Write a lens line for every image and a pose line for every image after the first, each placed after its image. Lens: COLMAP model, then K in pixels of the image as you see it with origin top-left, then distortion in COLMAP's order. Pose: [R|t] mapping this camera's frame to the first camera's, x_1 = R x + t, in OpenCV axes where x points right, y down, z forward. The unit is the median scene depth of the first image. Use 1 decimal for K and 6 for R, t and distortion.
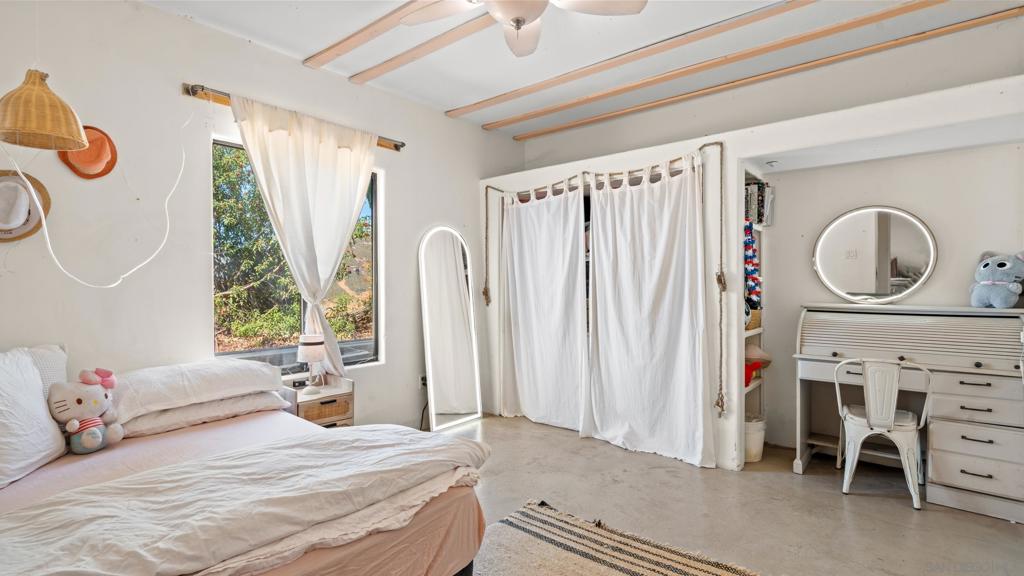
lens RADIAL K [[475.5, 0, 507.2], [0, 475.5, 286.5], [0, 0, 1]] dist [-0.004350, 0.002794]
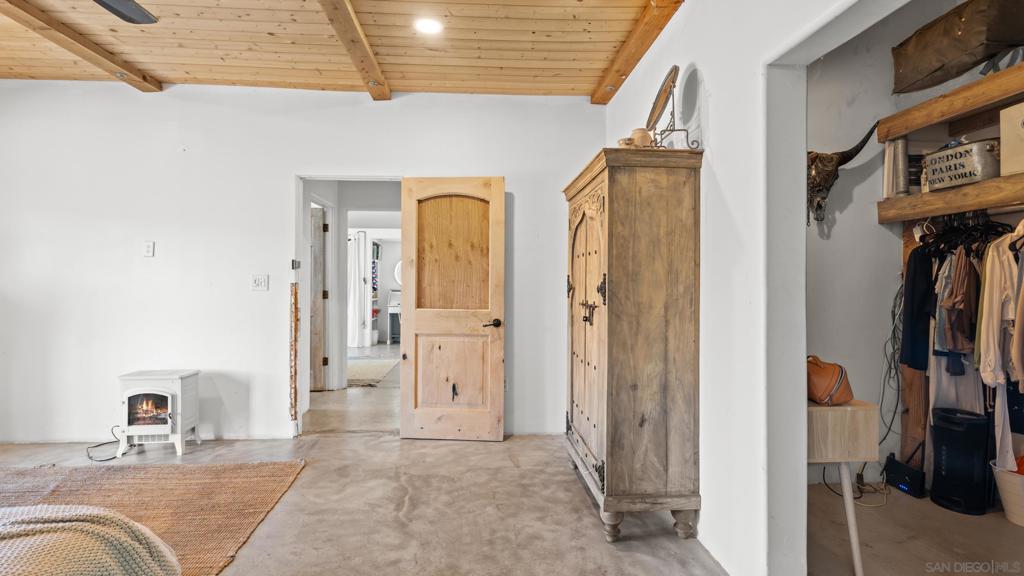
lens RADIAL K [[460.0, 0, 499.2], [0, 460.0, 281.8], [0, 0, 1]] dist [-0.006507, 0.001516]
pose [[0.730581, 0.005971, 0.682800, -0.810660], [-0.007733, 0.999970, -0.000470, -0.008659], [-0.682782, -0.004936, 0.730606, -1.504408]]
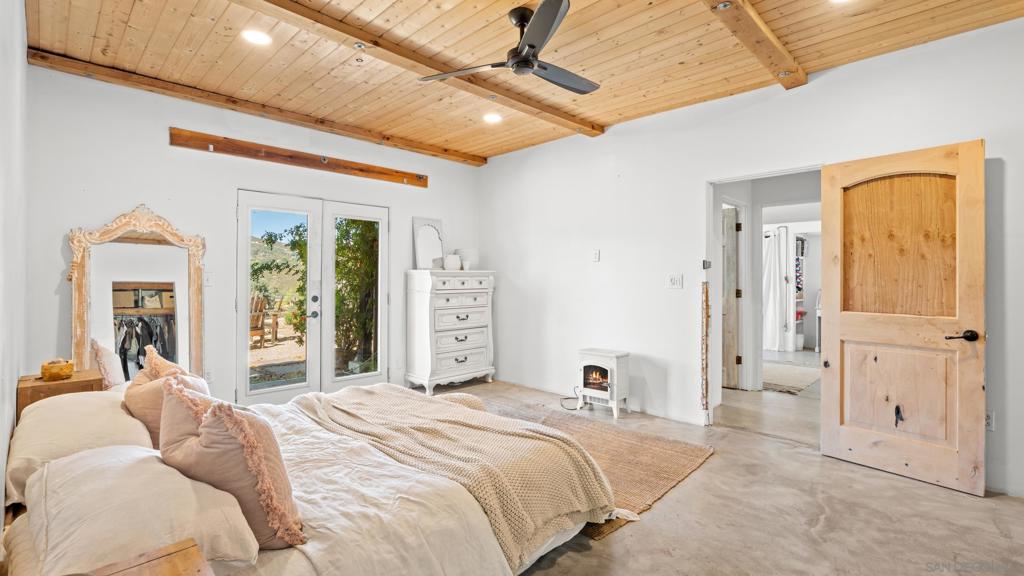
lens RADIAL K [[460.0, 0, 516.7], [0, 460.0, 274.5], [0, 0, 1]] dist [-0.006507, 0.001516]
pose [[0.997073, 0.005585, -0.076252, -0.812479], [-0.006217, 0.999948, -0.008056, -0.008879], [0.076203, 0.008506, 0.997056, -1.582709]]
